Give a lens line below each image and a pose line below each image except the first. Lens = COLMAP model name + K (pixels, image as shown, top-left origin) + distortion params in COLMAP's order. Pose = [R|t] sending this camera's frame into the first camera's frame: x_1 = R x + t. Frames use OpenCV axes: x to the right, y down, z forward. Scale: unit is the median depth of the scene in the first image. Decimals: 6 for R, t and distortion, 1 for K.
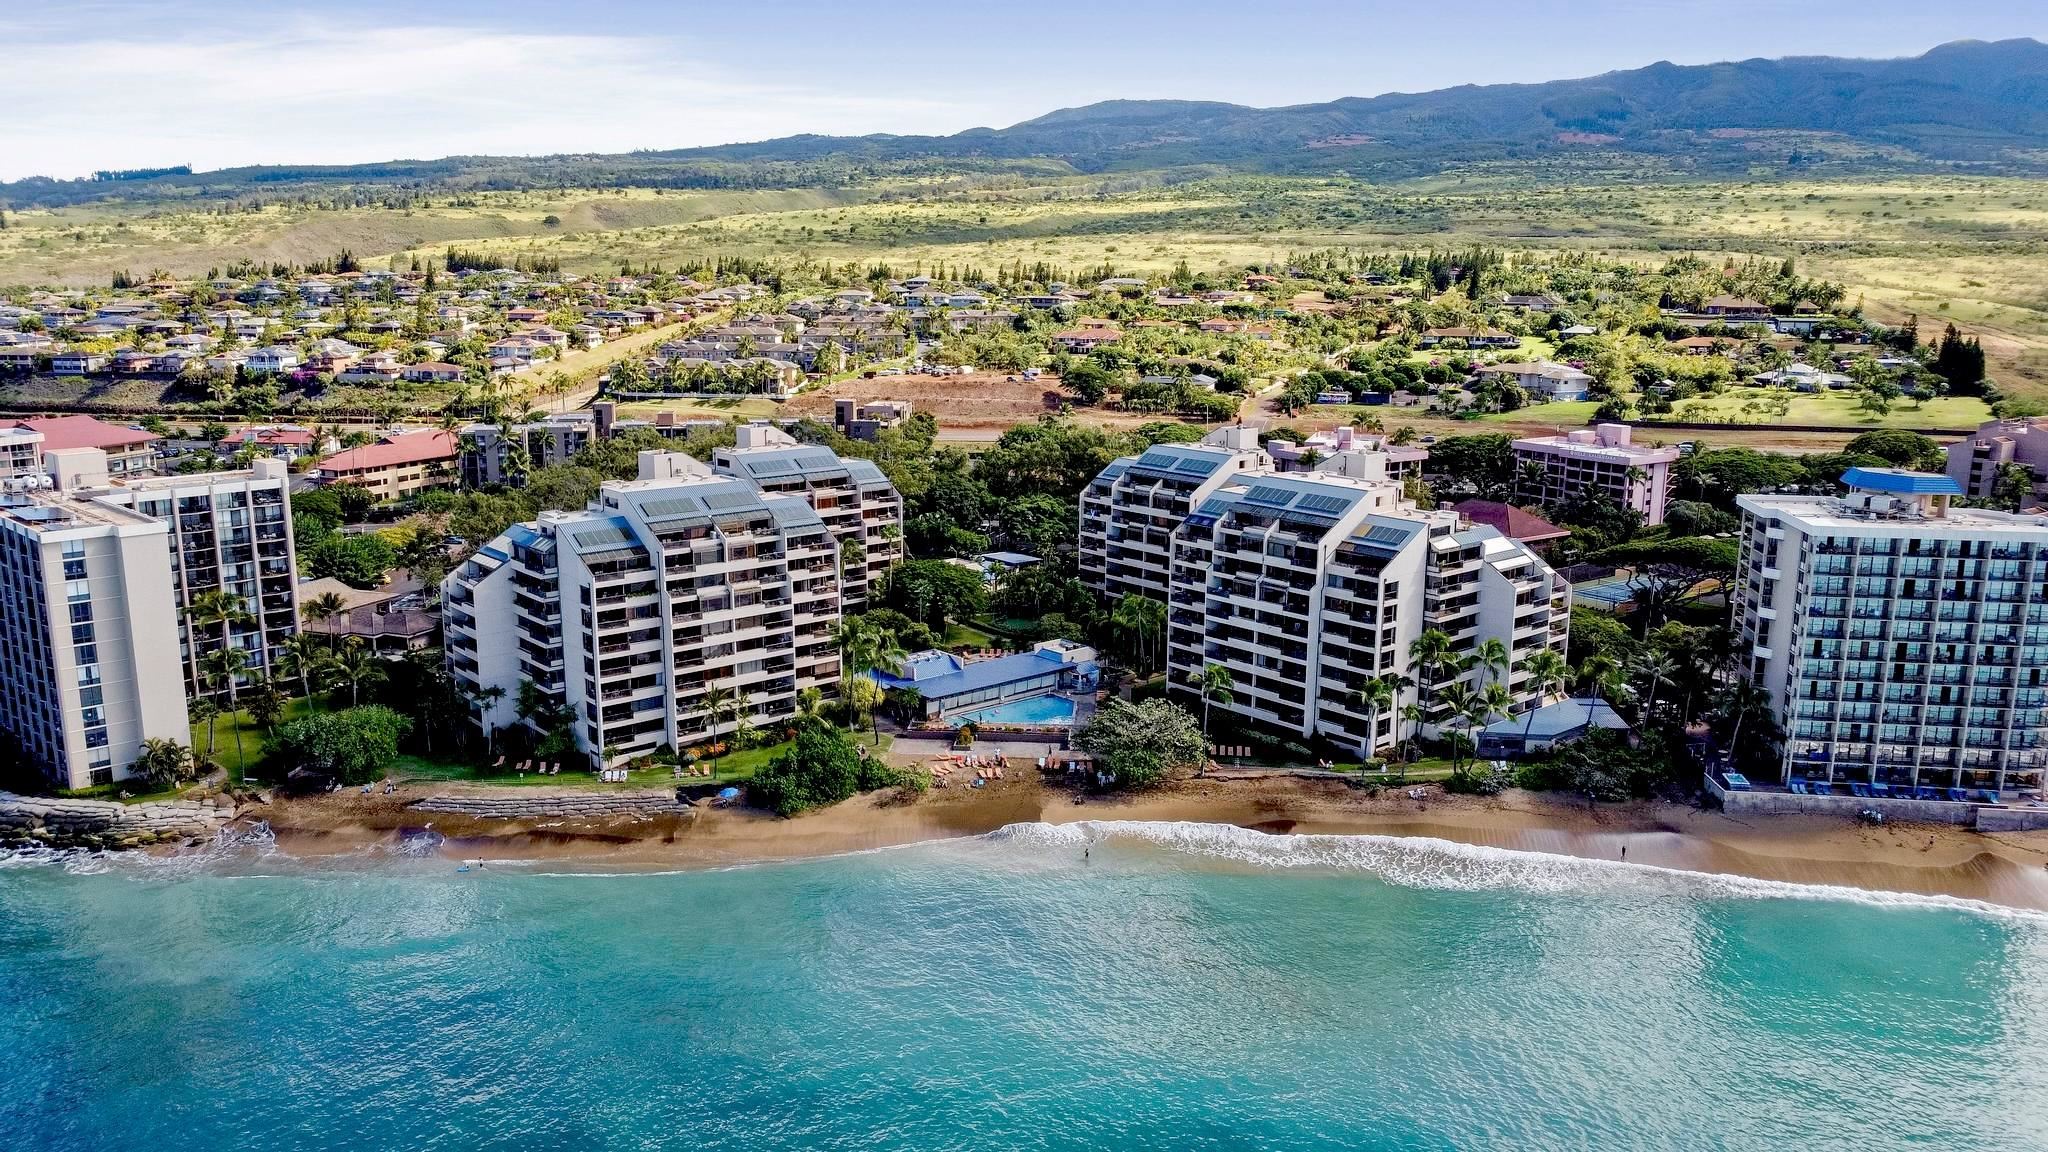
lens RADIAL K [[1580.2, 0, 1024.0], [0, 1580.2, 576.0], [0, 0, 1]] dist [-0.001579, -0.001167]
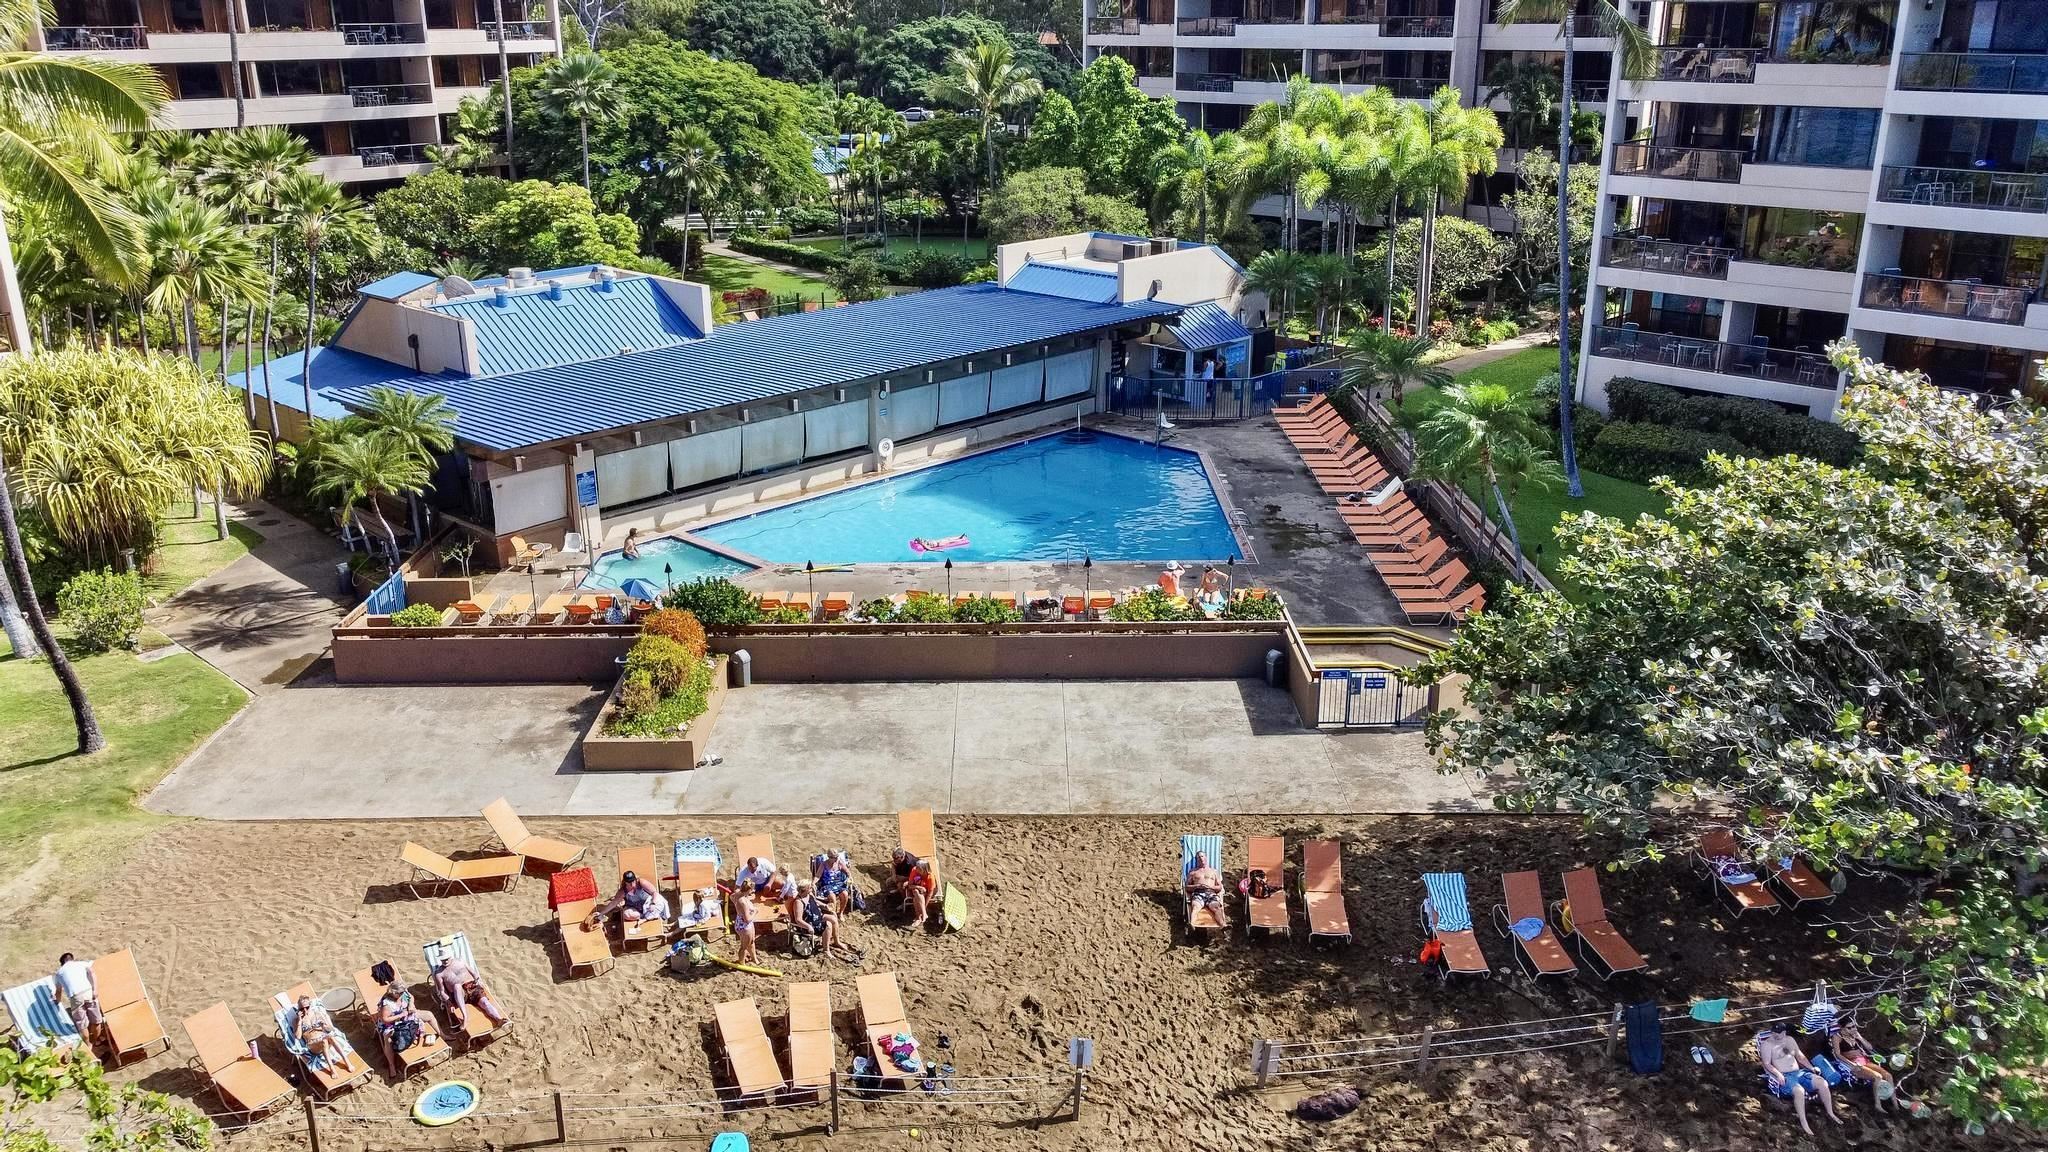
lens RADIAL K [[1580.2, 0, 1024.0], [0, 1580.2, 576.0], [0, 0, 1]] dist [-0.001579, -0.001167]
pose [[0.996348, -0.036176, 0.077349, -0.012683], [0.025406, 0.990391, 0.135944, 0.069149], [-0.081524, -0.133483, 0.987692, 0.819187]]
